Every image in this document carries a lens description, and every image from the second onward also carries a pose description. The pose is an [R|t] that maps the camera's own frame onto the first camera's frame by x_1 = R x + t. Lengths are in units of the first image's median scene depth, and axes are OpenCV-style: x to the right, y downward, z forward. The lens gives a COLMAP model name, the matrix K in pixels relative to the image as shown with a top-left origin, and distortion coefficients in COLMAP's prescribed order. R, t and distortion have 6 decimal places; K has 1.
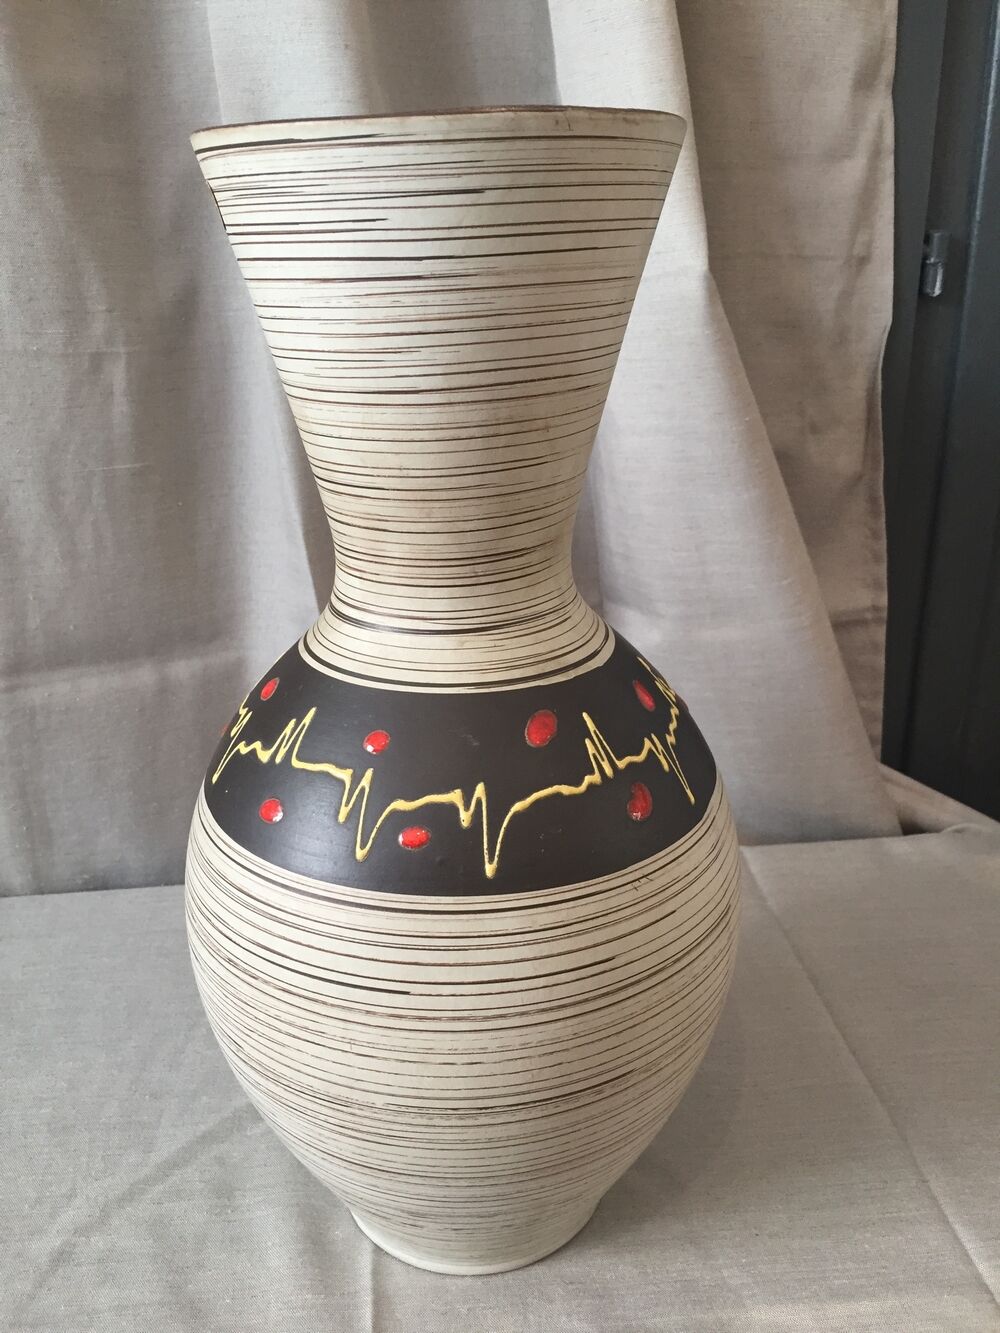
lens RADIAL K [[1179.3, 0, 488.6], [0, 1179.3, 663.2], [0, 0, 1]] dist [0.078029, -0.125958]
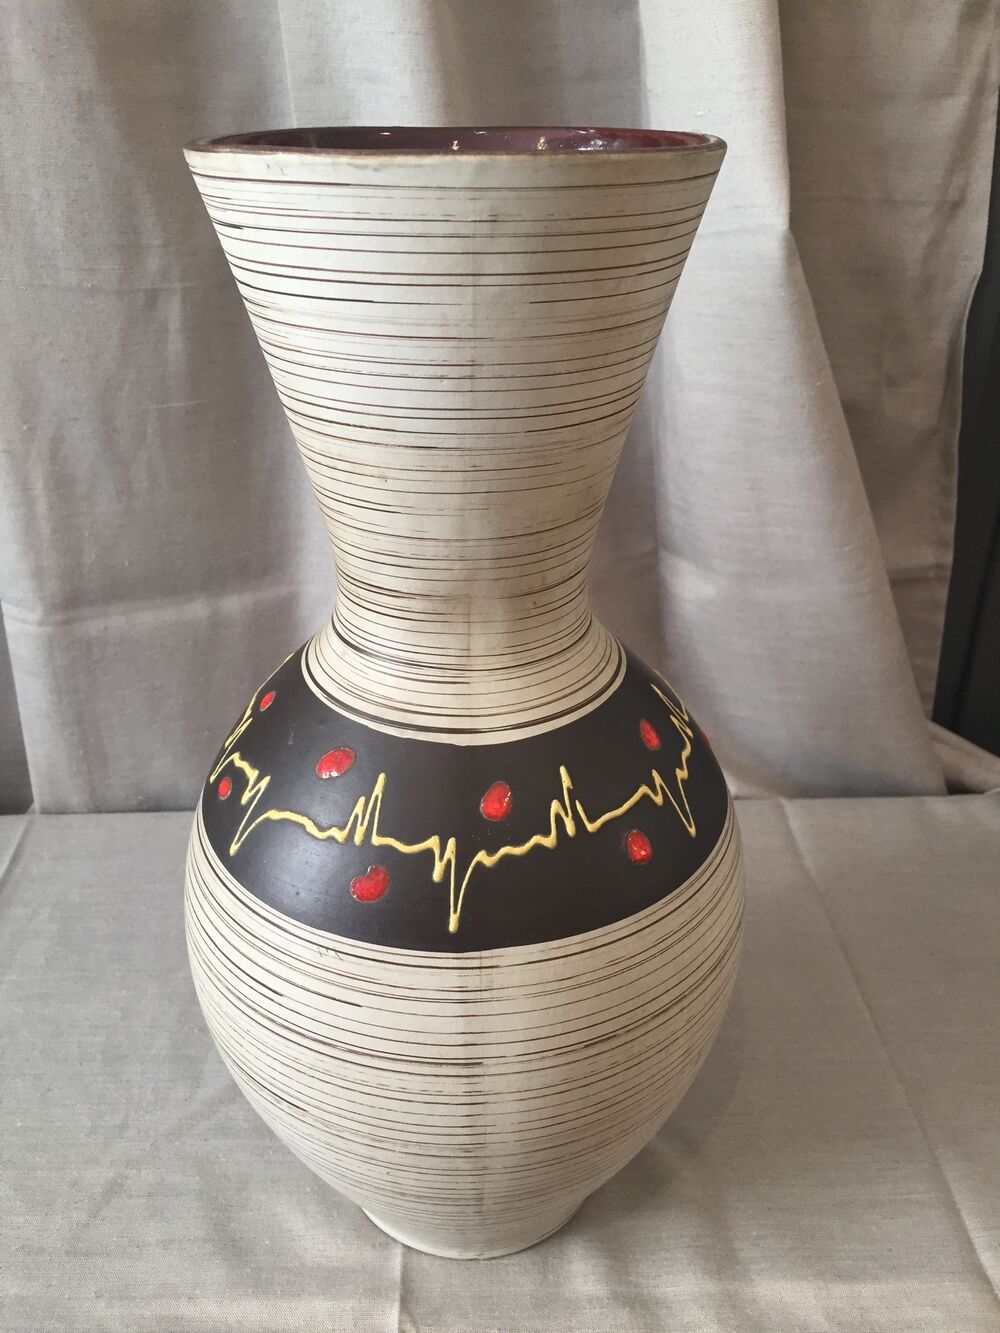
lens RADIAL K [[1179.3, 0, 487.7], [0, 1179.3, 661.2], [0, 0, 1]] dist [0.078029, -0.125958]
pose [[0.998153, 0.044637, -0.041197, 0.000036], [-0.039316, 0.991752, 0.121995, -0.085910], [0.046303, -0.120150, 0.991675, 0.006373]]
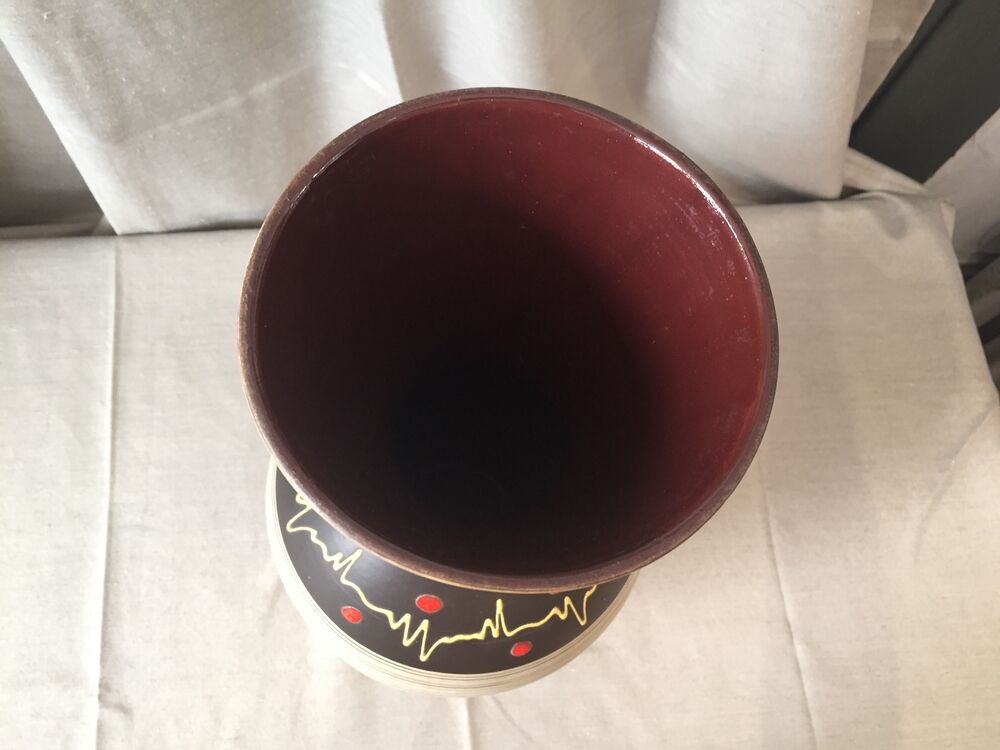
lens RADIAL K [[884.7, 0, 484.5], [0, 884.7, 376.5], [0, 0, 1]] dist [0.078029, -0.125958]
pose [[0.994929, 0.026979, 0.096891, -0.144504], [-0.092684, 0.620026, 0.779088, -0.539637], [-0.039056, -0.784117, 0.619382, 0.310672]]
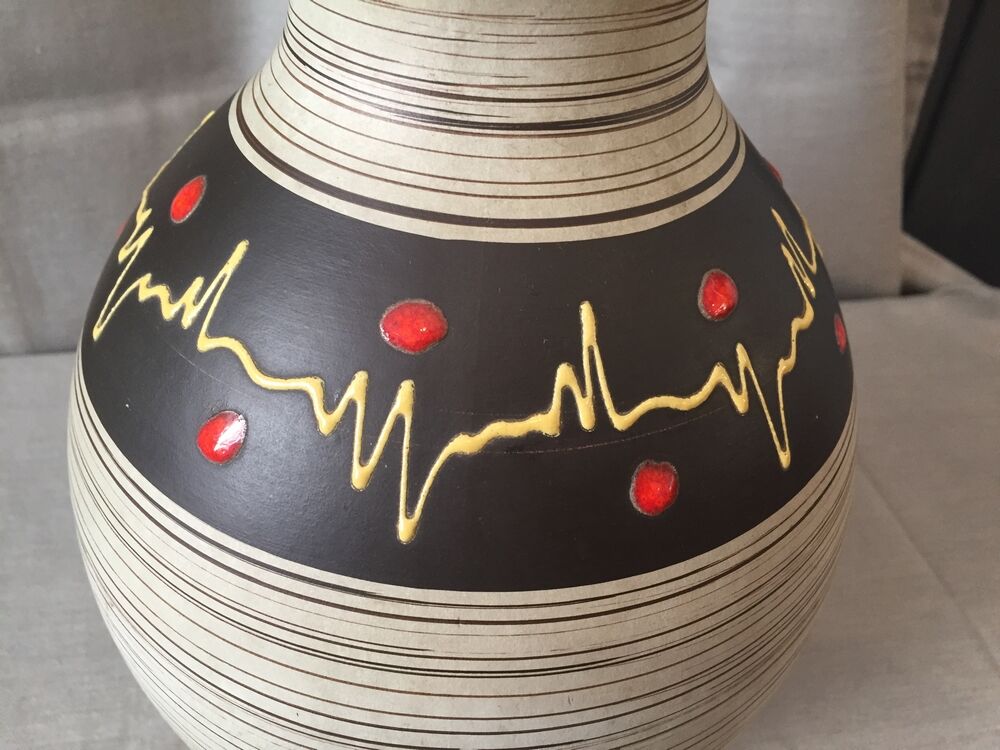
lens RADIAL K [[884.7, 0, 488.7], [0, 884.7, 384.1], [0, 0, 1]] dist [0.078029, -0.125958]
pose [[0.992003, -0.001799, 0.126201, -0.128792], [-0.038970, 0.946677, 0.319819, -0.022205], [-0.120047, -0.322179, 0.939036, 0.332769]]
